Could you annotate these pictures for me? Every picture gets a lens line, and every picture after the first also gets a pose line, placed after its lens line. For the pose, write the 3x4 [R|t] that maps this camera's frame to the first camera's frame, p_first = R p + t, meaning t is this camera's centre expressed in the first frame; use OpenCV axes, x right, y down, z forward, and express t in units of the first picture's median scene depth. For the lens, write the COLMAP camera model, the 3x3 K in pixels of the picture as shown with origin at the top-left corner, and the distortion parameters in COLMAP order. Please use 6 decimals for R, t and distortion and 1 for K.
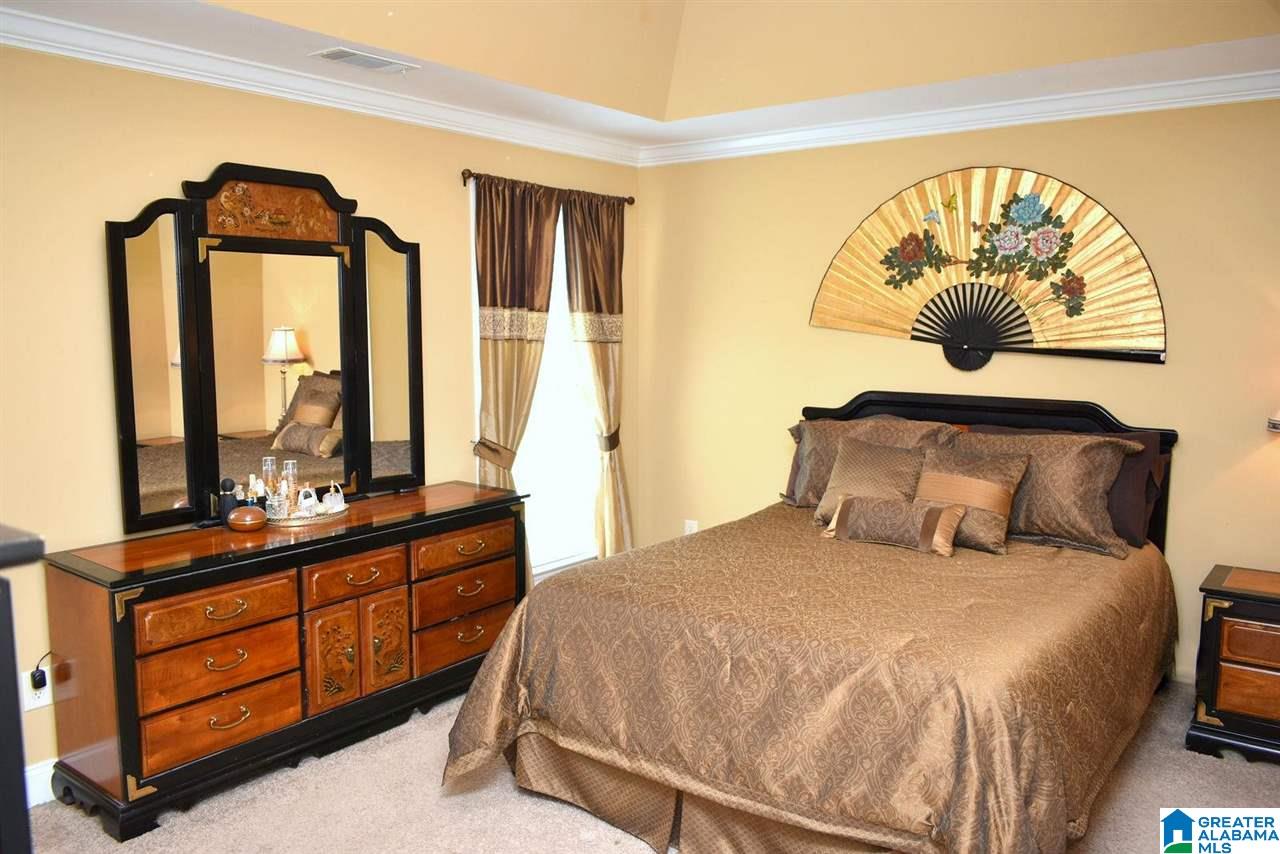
lens RADIAL K [[1020.6, 0, 644.7], [0, 1020.6, 427.4], [0, 0, 1]] dist [-0.016935, -0.015259]
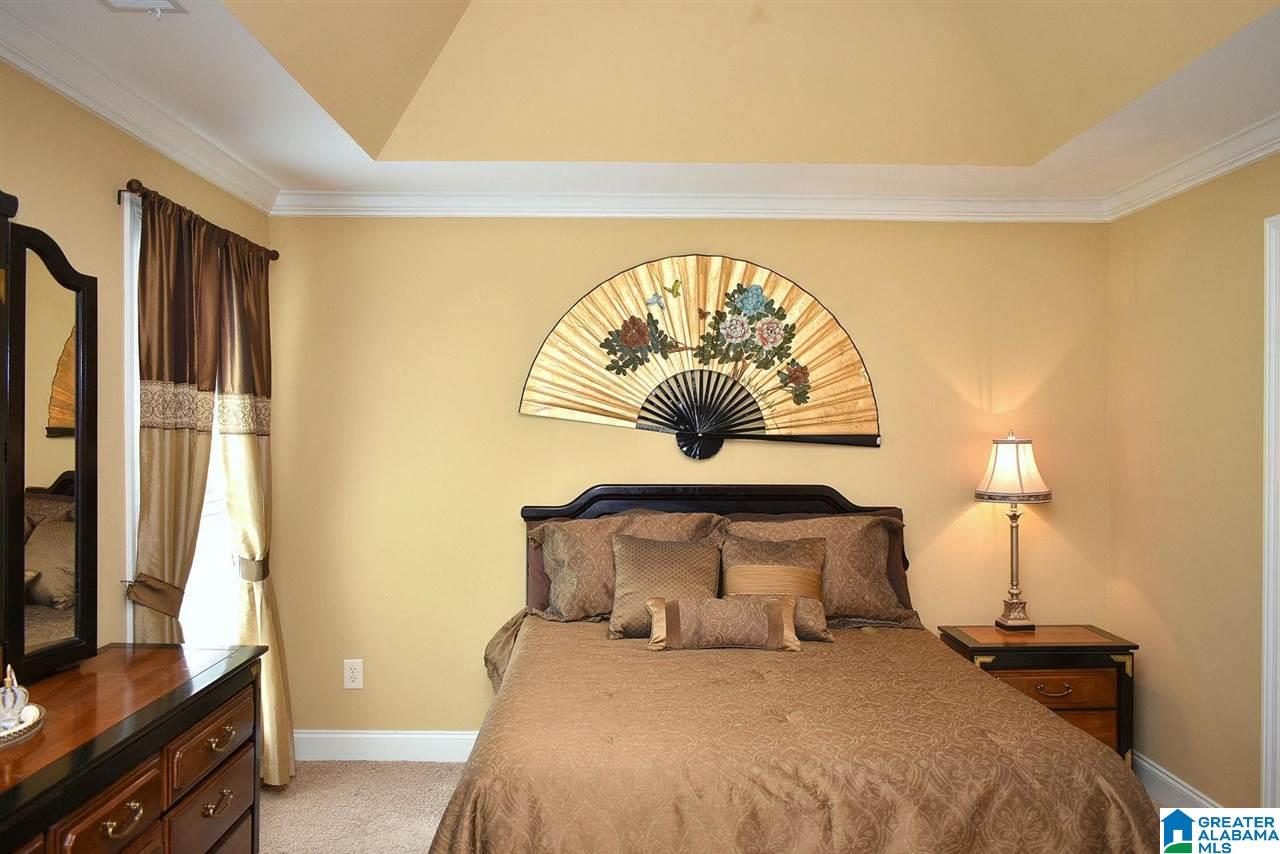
lens RADIAL K [[1020.6, 0, 641.3], [0, 1020.6, 426.0], [0, 0, 1]] dist [-0.016935, -0.015259]
pose [[0.778690, 0.002232, 0.627404, -0.345535], [0.066094, 0.994138, -0.085567, -0.007814], [-0.623917, 0.108098, 0.773978, 0.283697]]
